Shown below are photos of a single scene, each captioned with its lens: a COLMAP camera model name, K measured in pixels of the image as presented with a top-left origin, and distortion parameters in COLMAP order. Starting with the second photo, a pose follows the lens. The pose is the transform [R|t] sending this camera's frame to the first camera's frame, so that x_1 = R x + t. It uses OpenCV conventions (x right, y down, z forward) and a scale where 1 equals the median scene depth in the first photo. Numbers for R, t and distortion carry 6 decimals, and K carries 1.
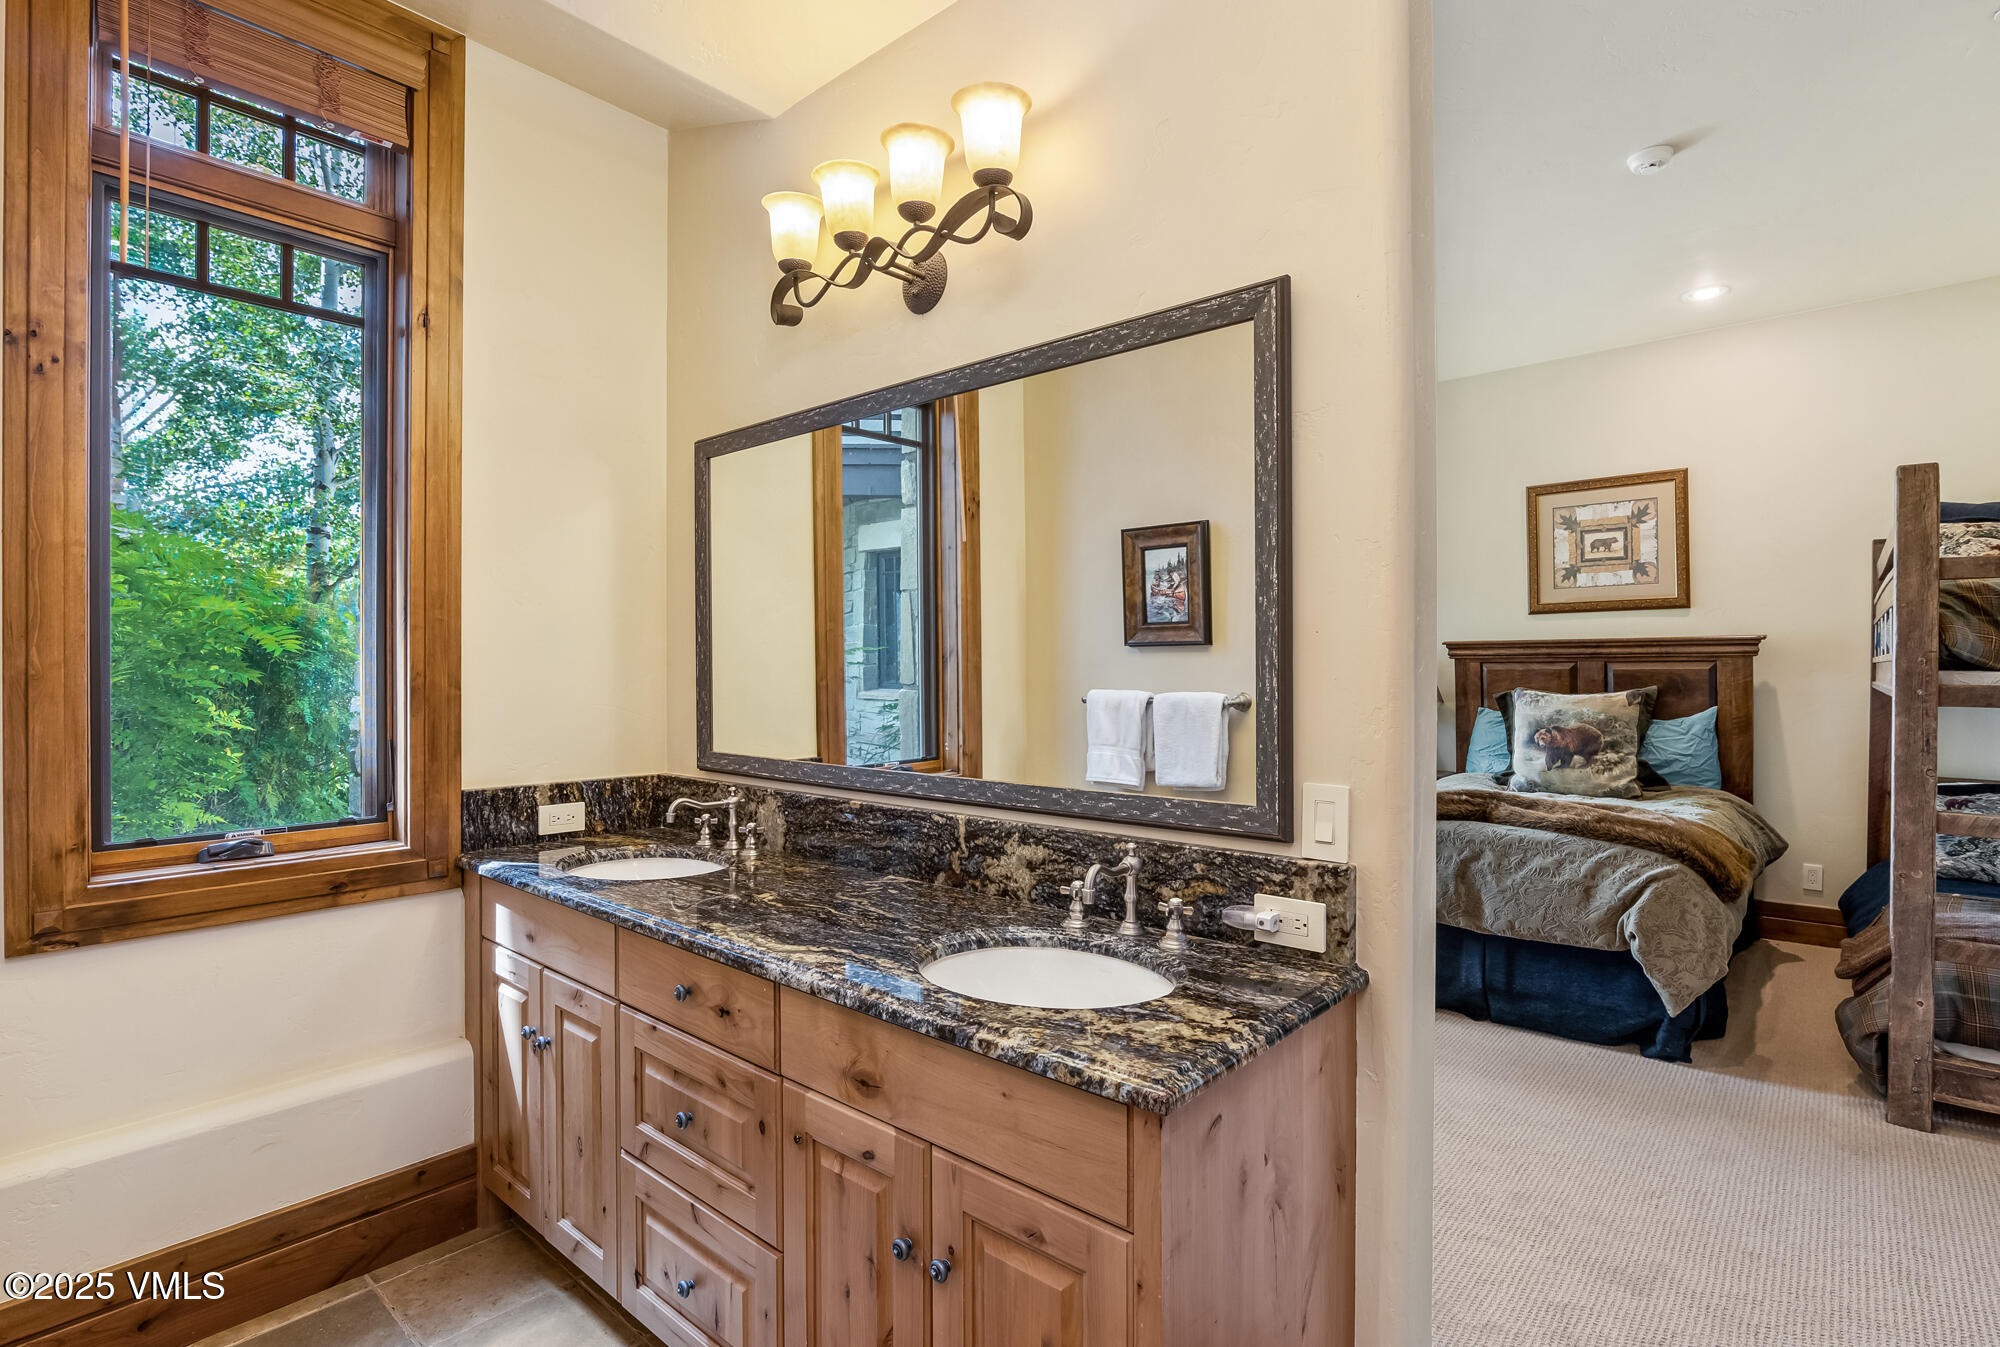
lens RADIAL K [[975.3, 0, 1011.4], [0, 975.3, 668.5], [0, 0, 1]] dist [-0.003077, -0.000247]
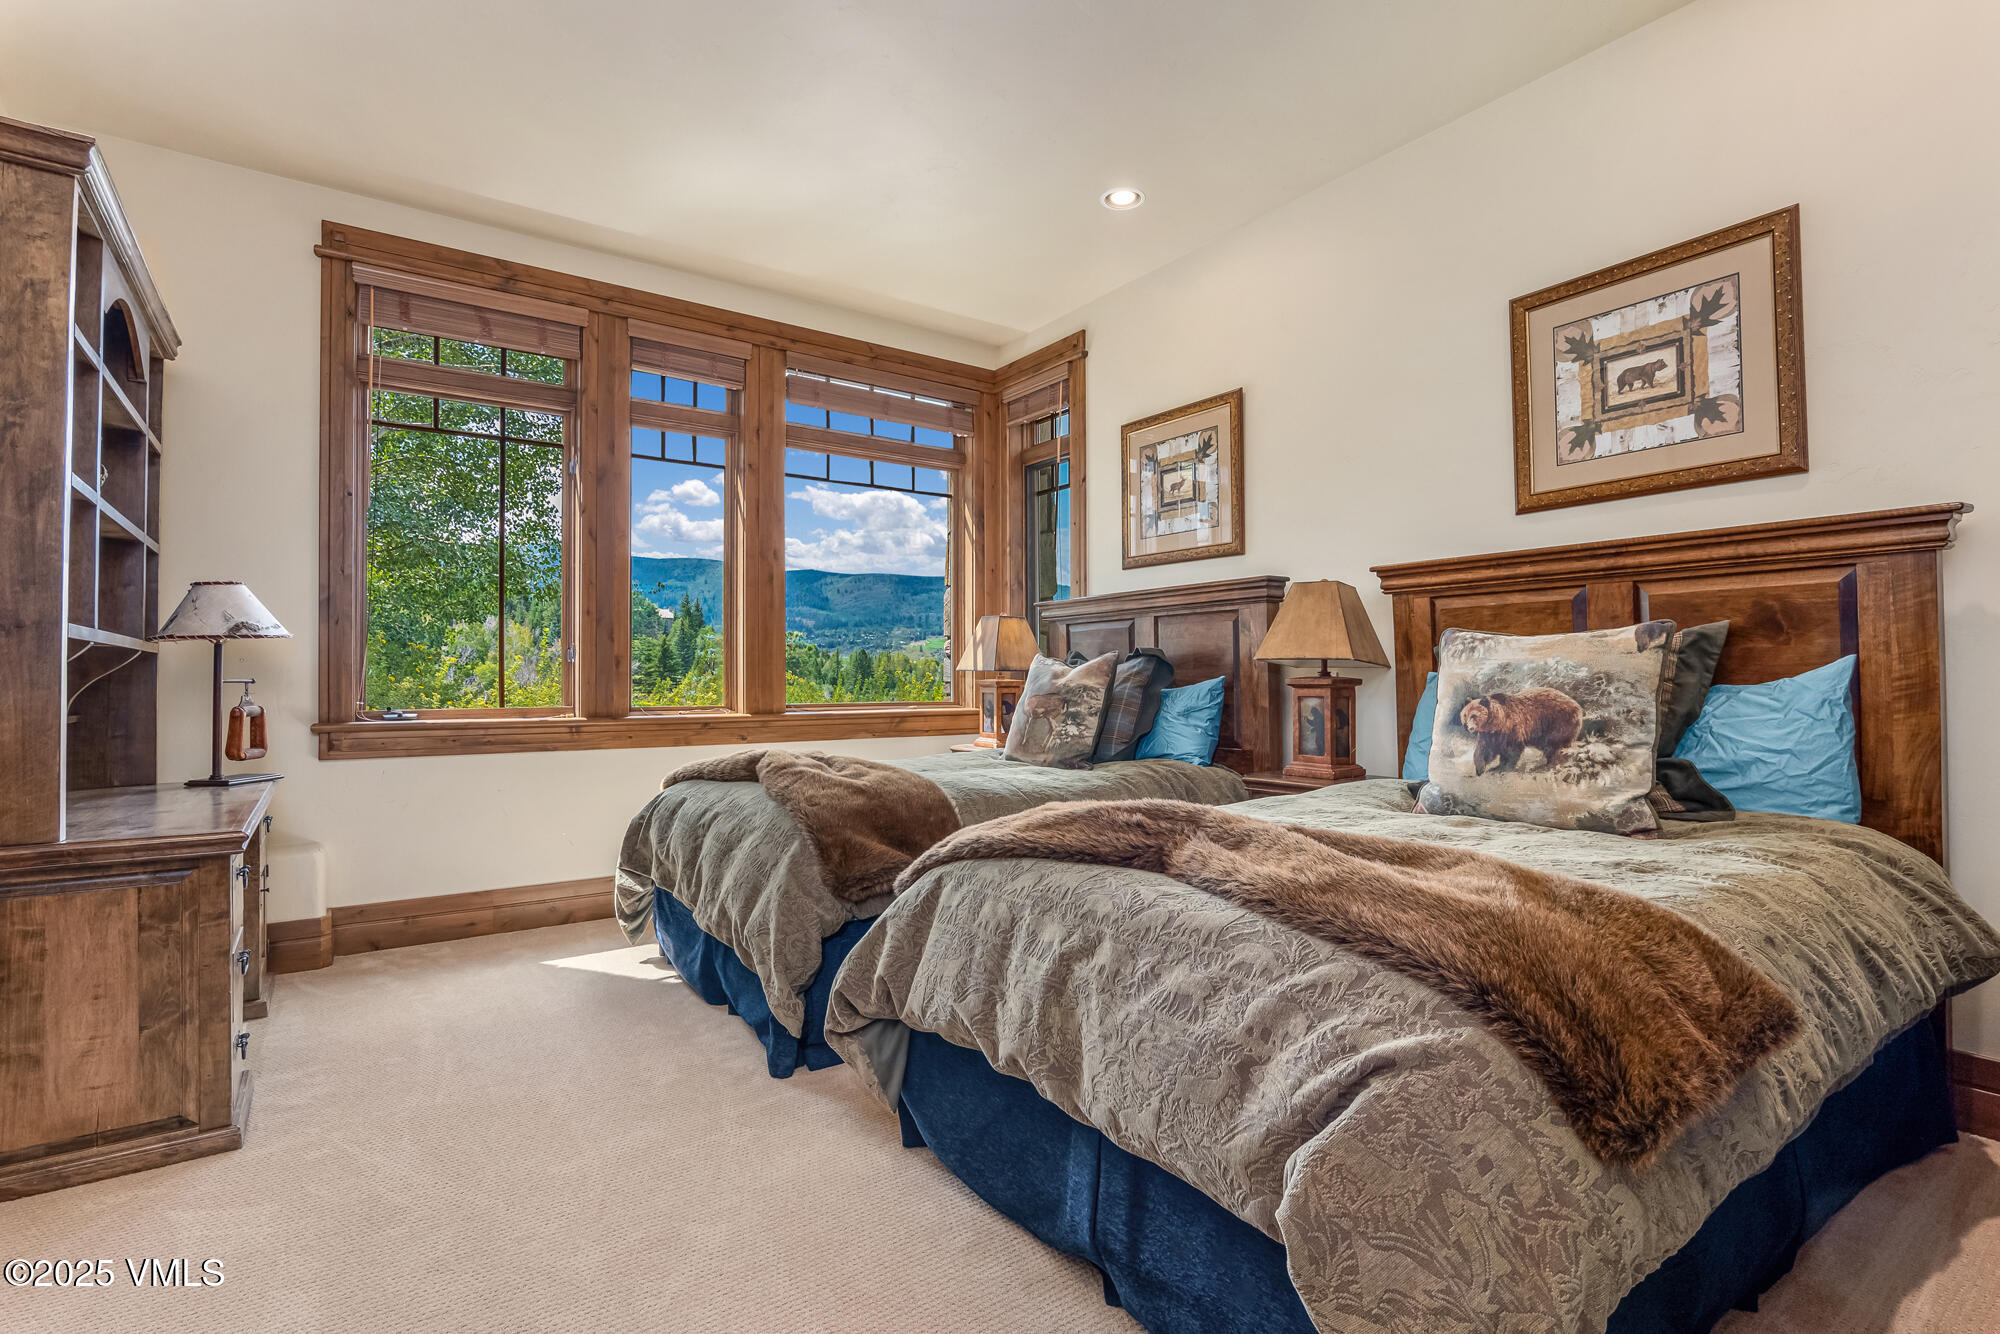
lens RADIAL K [[924.2, 0, 984.5], [0, 924.2, 668.6], [0, 0, 1]] dist [-0.012590, 0.003815]
pose [[0.967808, -0.002594, -0.251678, 0.413428], [-0.000245, 0.999937, -0.011250, 0.051328], [0.251691, 0.010950, 0.967746, 0.436349]]
